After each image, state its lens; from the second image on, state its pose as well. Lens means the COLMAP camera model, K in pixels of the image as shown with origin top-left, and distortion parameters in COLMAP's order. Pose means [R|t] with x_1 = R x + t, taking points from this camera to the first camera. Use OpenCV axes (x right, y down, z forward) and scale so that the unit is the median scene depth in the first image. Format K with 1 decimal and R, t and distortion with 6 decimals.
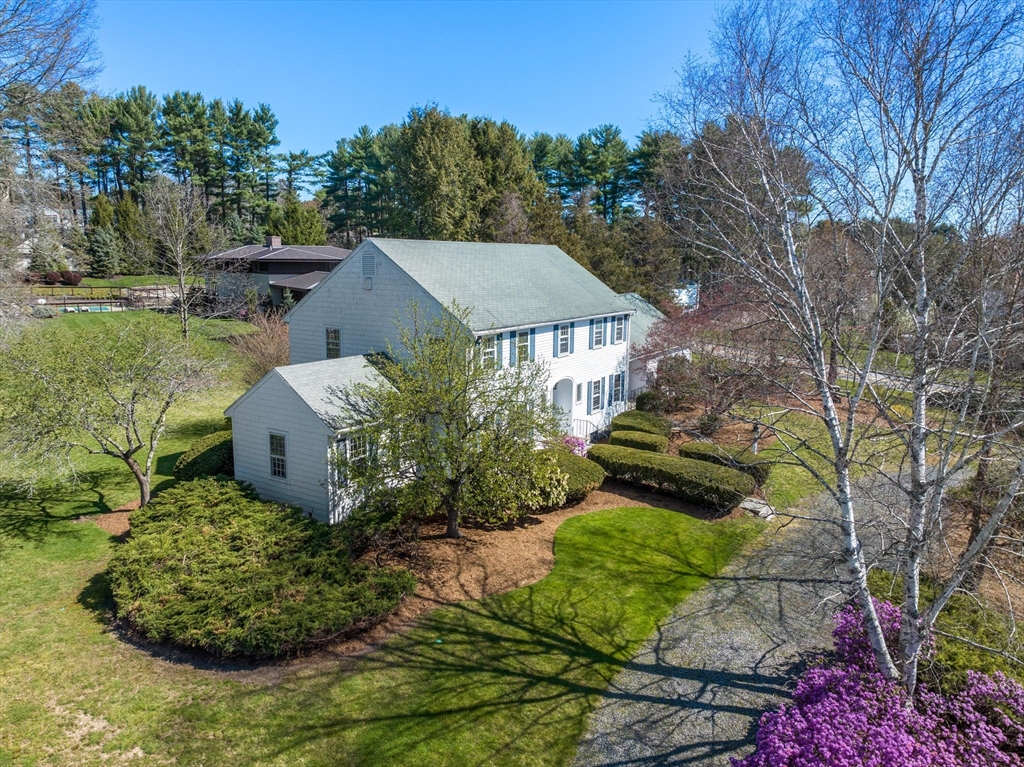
lens RADIAL K [[723.3, 0, 517.6], [0, 723.3, 383.5], [0, 0, 1]] dist [-0.048594, 0.009531]
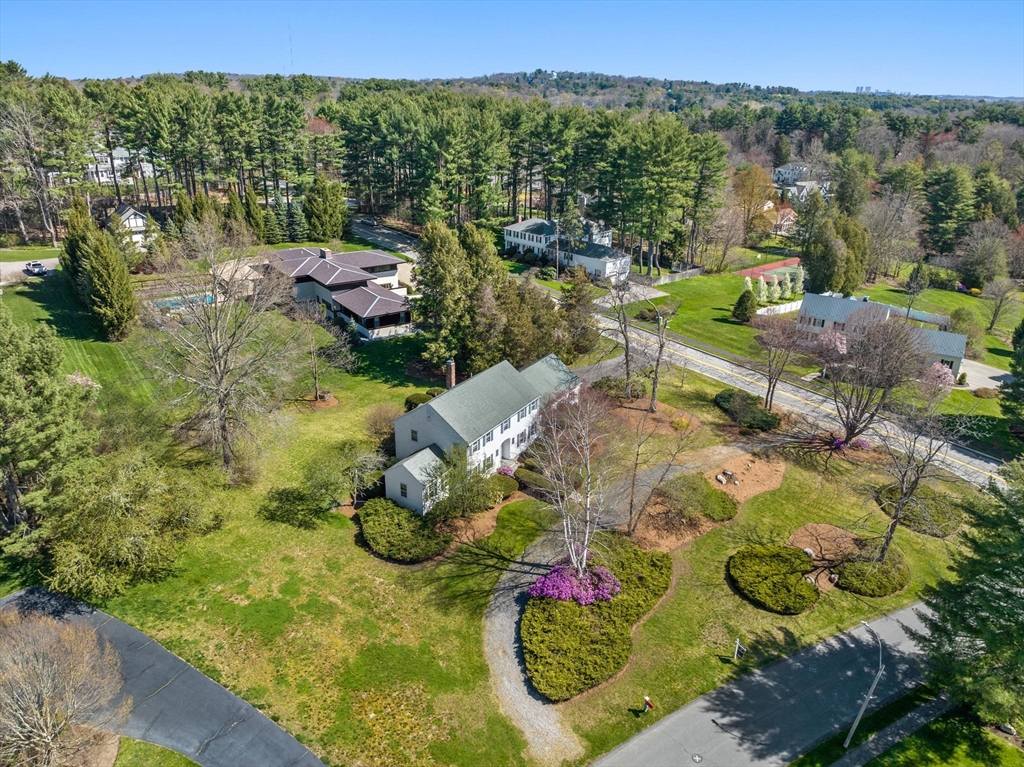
lens RADIAL K [[723.3, 0, 517.9], [0, 723.3, 383.1], [0, 0, 1]] dist [-0.048594, 0.009531]
pose [[0.999883, -0.002856, 0.015059, 0.096886], [-0.000603, 0.974382, 0.224899, -1.045668], [-0.015315, -0.224882, 0.974266, -1.883089]]
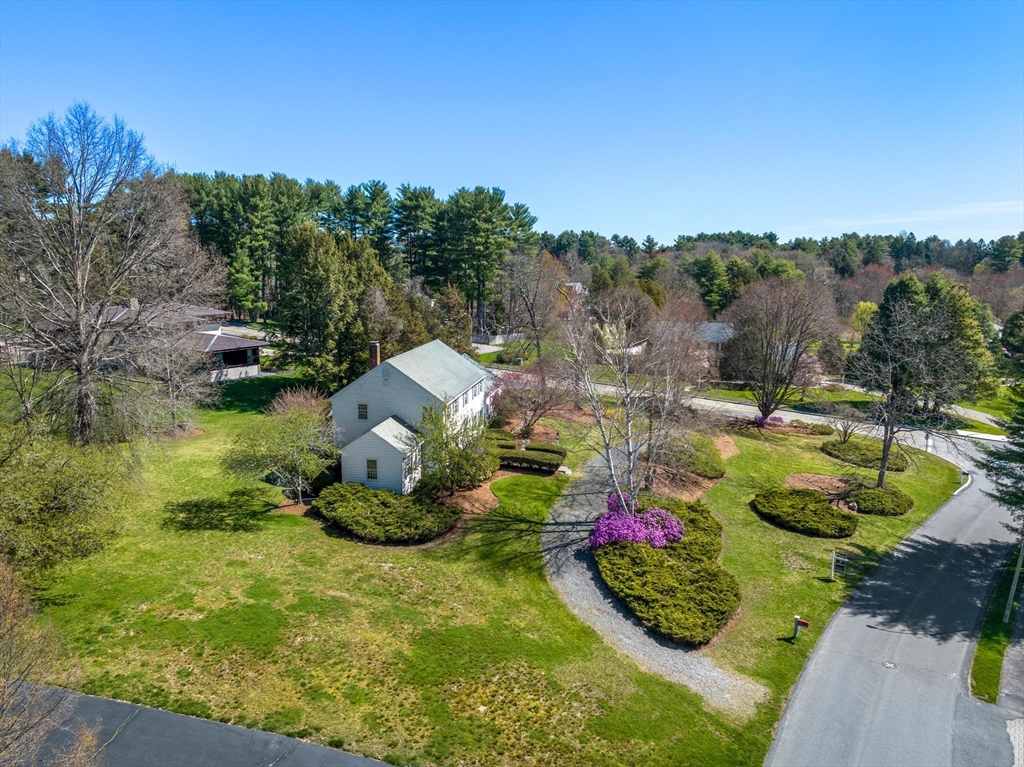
lens RADIAL K [[723.3, 0, 512.5], [0, 723.3, 384.9], [0, 0, 1]] dist [-0.048594, 0.009531]
pose [[0.928552, -0.069058, 0.364722, -0.757142], [0.064458, 0.997613, 0.024788, -0.193264], [-0.365563, 0.000493, 0.930786, -1.272200]]
